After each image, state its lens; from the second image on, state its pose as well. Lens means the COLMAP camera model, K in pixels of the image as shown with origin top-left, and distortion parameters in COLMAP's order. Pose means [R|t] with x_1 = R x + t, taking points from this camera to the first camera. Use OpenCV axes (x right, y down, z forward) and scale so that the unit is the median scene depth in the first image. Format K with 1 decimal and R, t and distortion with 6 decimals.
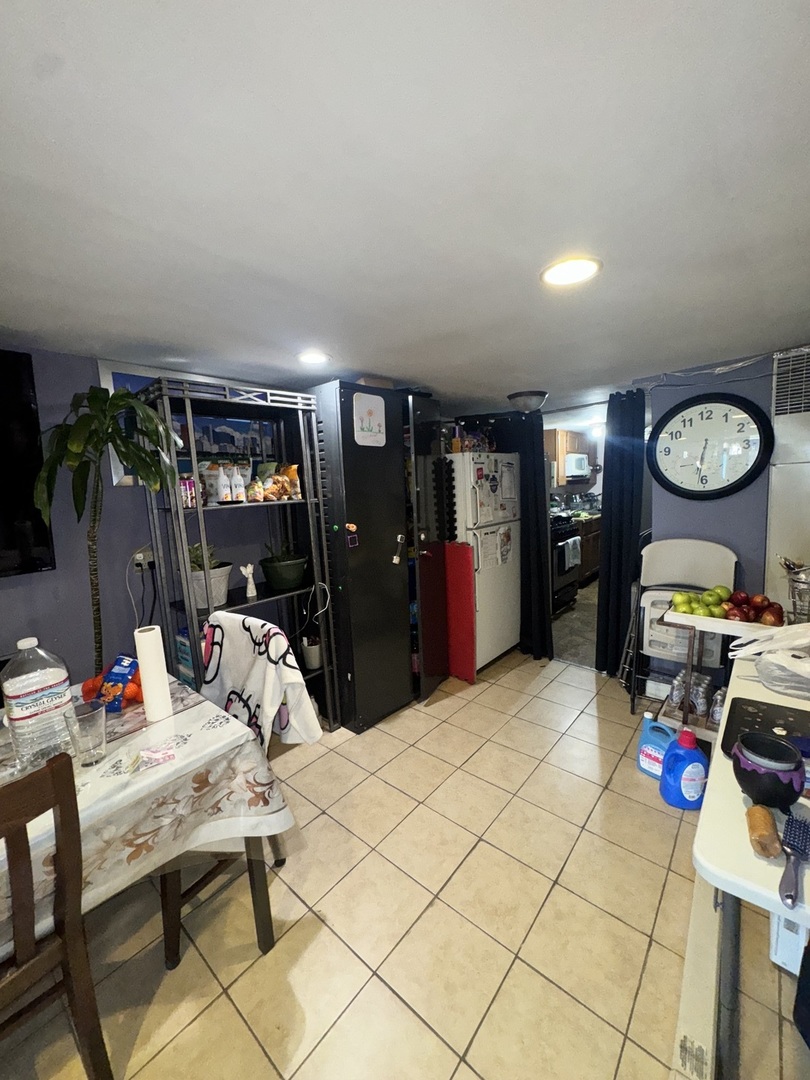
lens RADIAL K [[429.4, 0, 405.7], [0, 429.4, 539.8], [0, 0, 1]] dist [-0.002017, -0.000070]
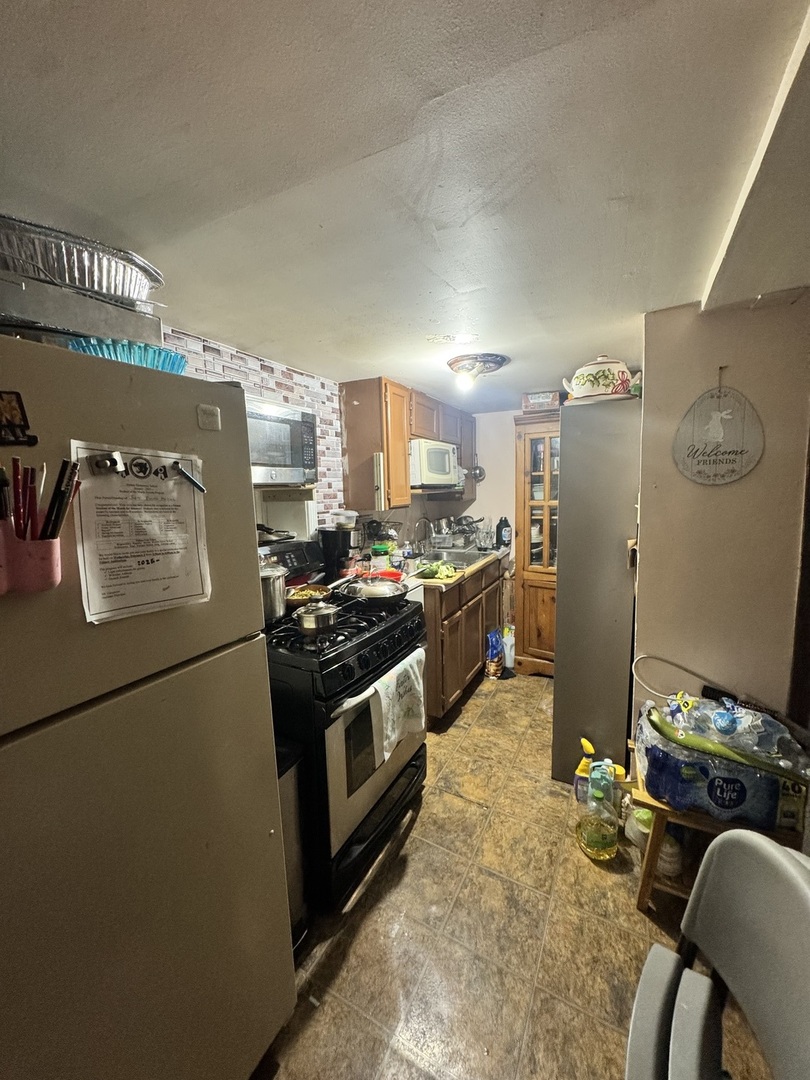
lens RADIAL K [[429.4, 0, 403.9], [0, 429.4, 536.7], [0, 0, 1]] dist [-0.002017, -0.000070]
pose [[0.974630, -0.005079, 0.223765, 0.260059], [0.010406, 0.999690, -0.022635, -0.081691], [-0.223580, 0.024389, 0.974380, 0.542914]]
